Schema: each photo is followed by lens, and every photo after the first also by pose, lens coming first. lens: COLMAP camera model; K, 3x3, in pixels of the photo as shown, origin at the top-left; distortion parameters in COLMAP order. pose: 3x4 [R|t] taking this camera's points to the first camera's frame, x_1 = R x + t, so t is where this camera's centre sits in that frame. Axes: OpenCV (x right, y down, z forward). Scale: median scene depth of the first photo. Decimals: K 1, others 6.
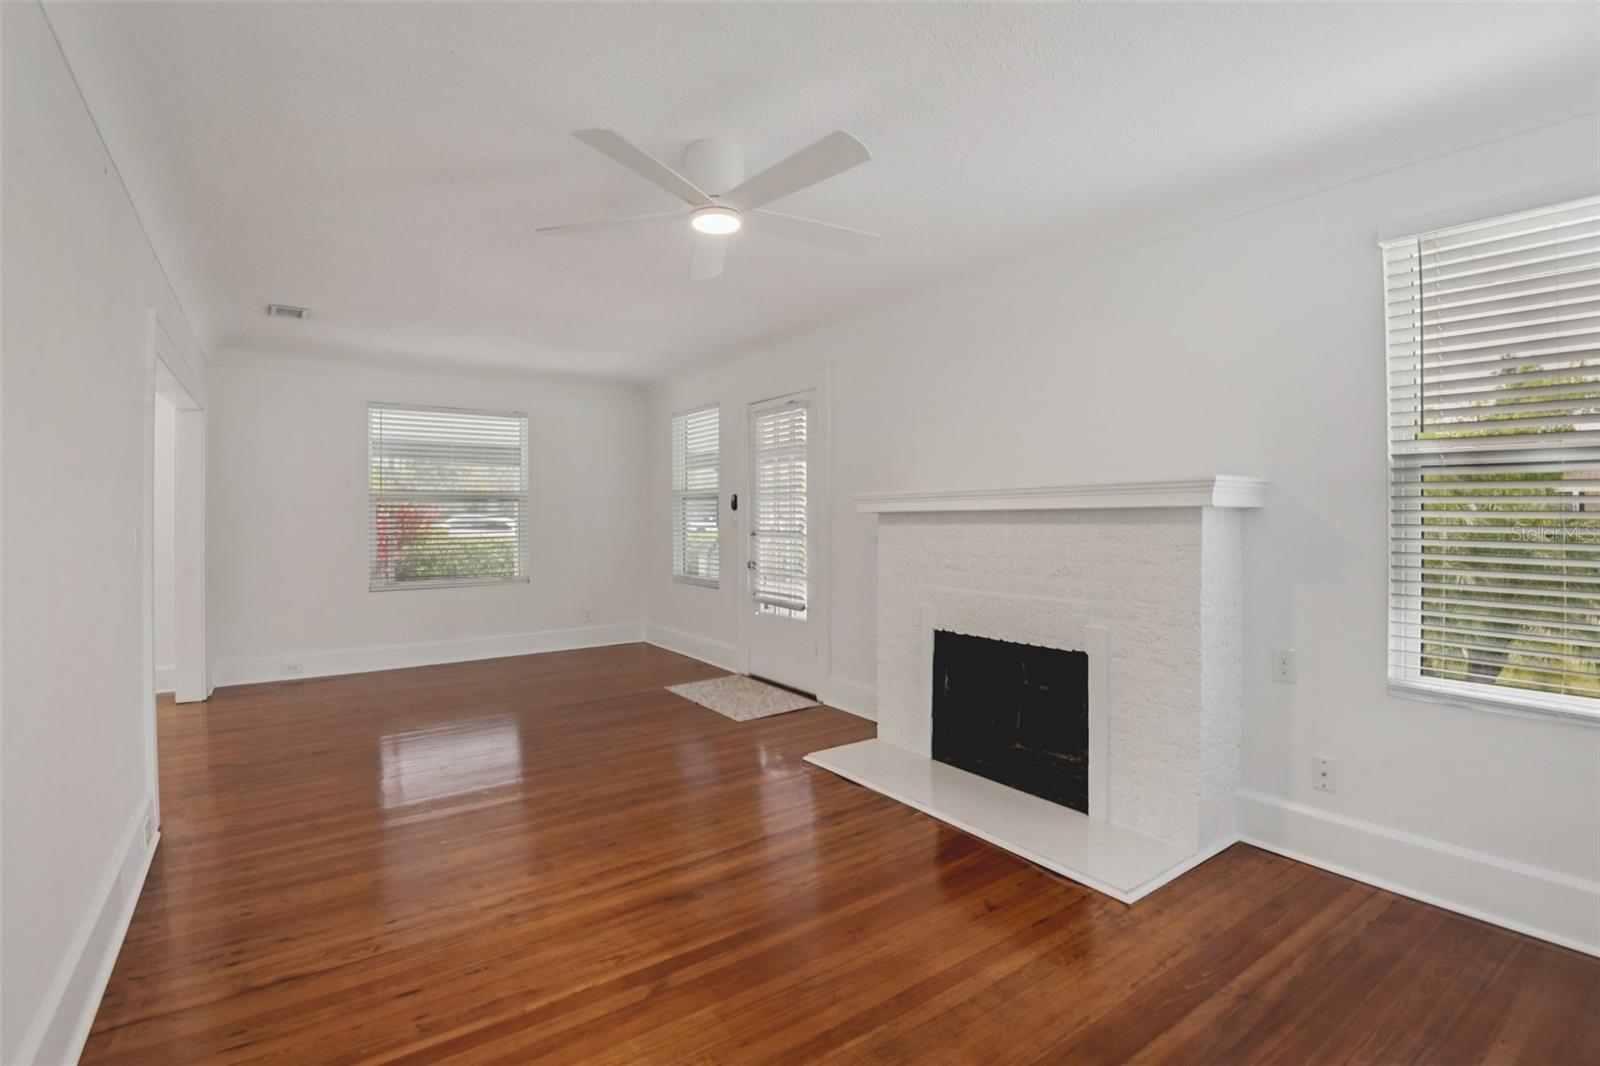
lens RADIAL K [[744.6, 0, 806.2], [0, 744.6, 516.0], [0, 0, 1]] dist [-0.038826, -0.007312]
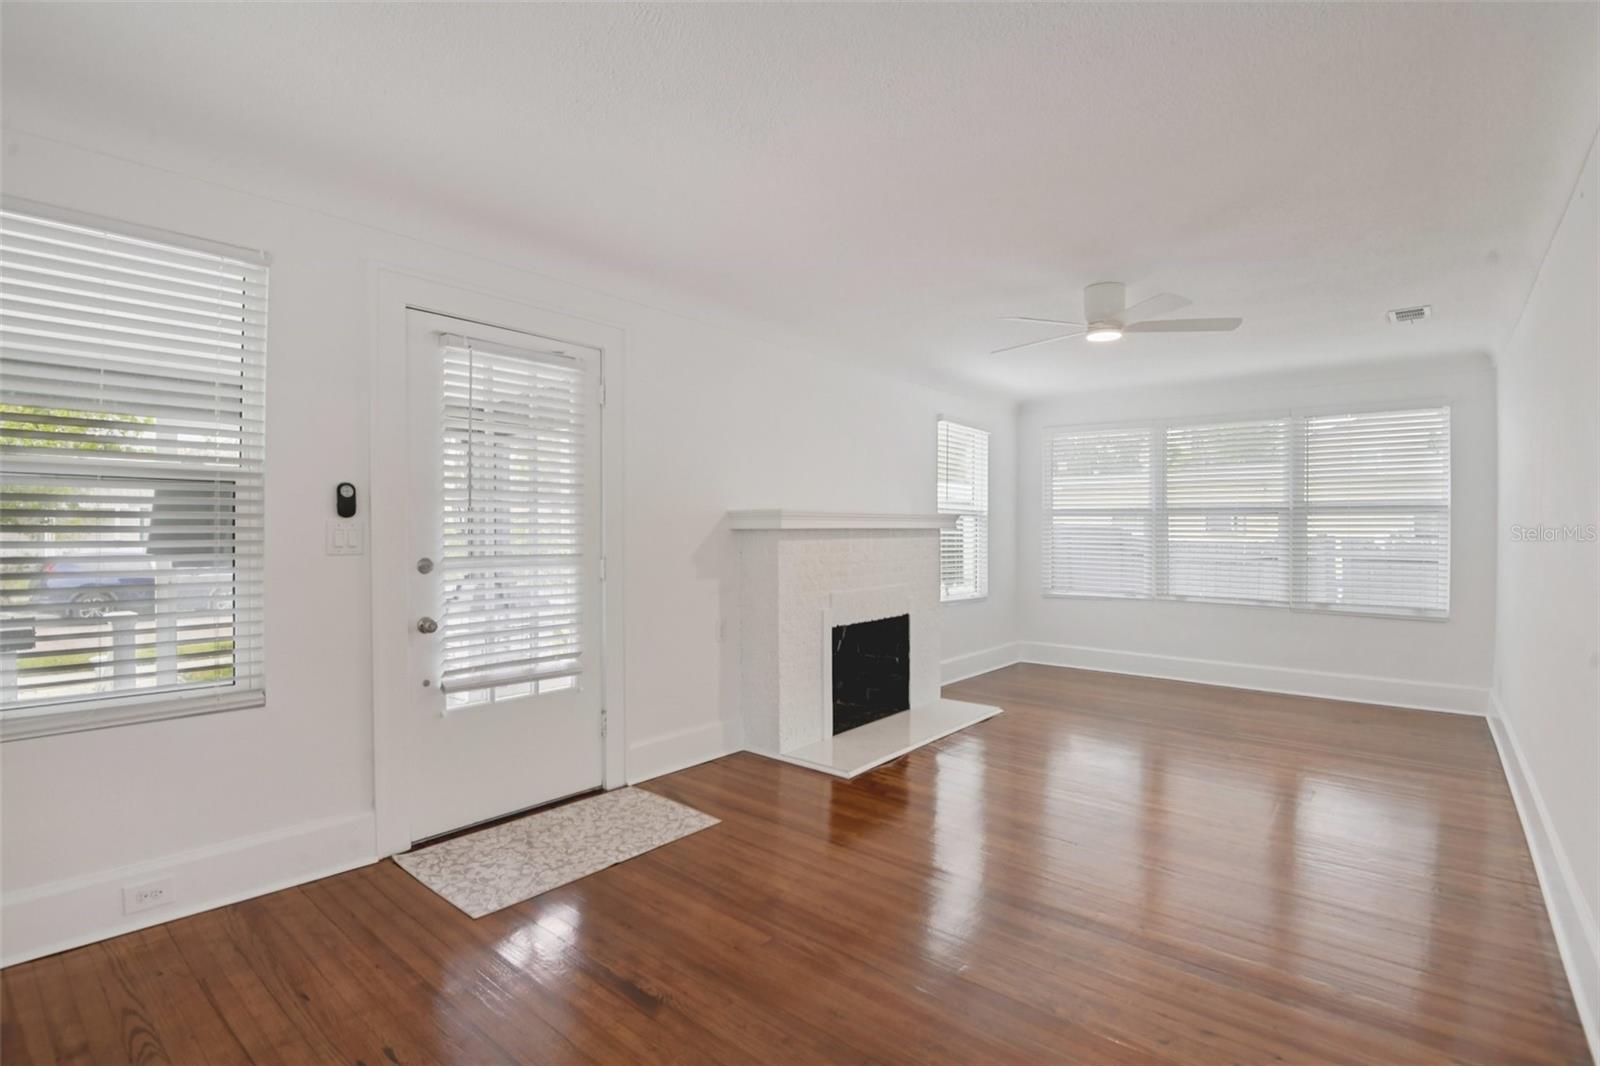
lens RADIAL K [[744.6, 0, 794.5], [0, 744.6, 536.0], [0, 0, 1]] dist [-0.038826, -0.007312]
pose [[-0.246678, -0.007709, 0.969067, -0.690100], [-0.003003, 0.999970, 0.007191, -0.001091], [-0.969093, -0.001136, -0.246693, 0.967523]]
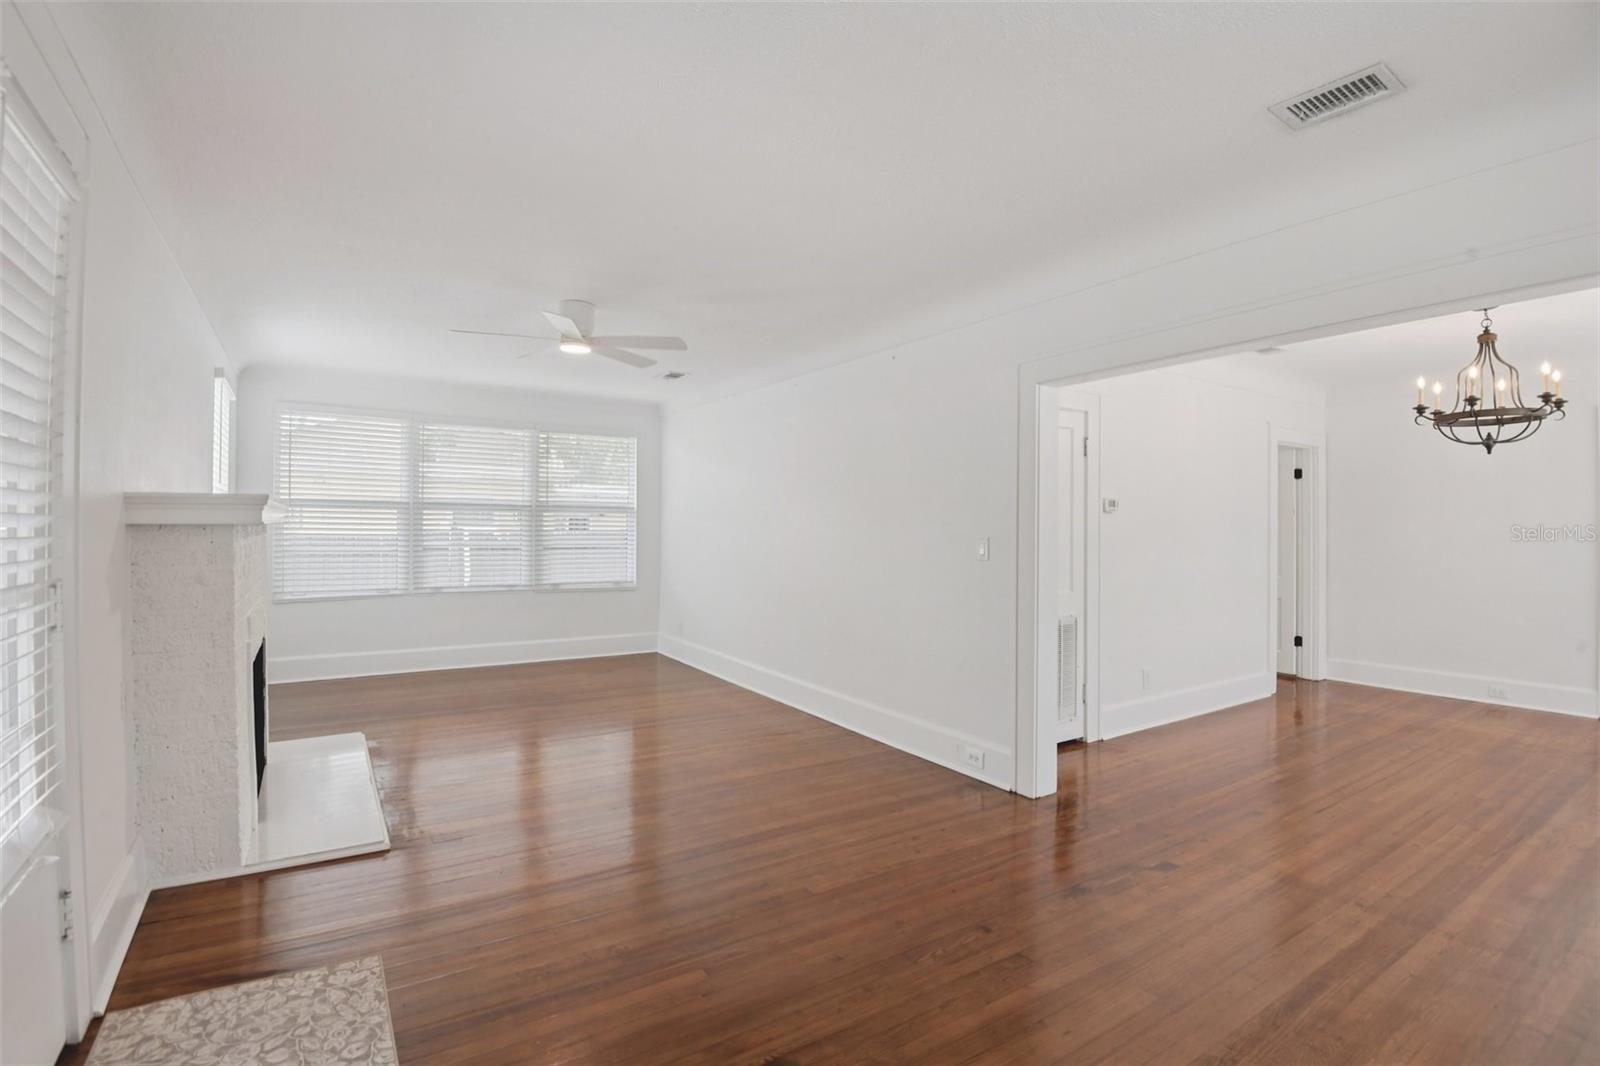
lens RADIAL K [[744.6, 0, 788.8], [0, 744.6, 528.4], [0, 0, 1]] dist [-0.038826, -0.007312]
pose [[-0.999077, -0.006750, 0.042414, -0.359256], [-0.006626, 0.999973, 0.003055, -0.004415], [-0.042434, 0.002772, -0.999095, 1.249352]]
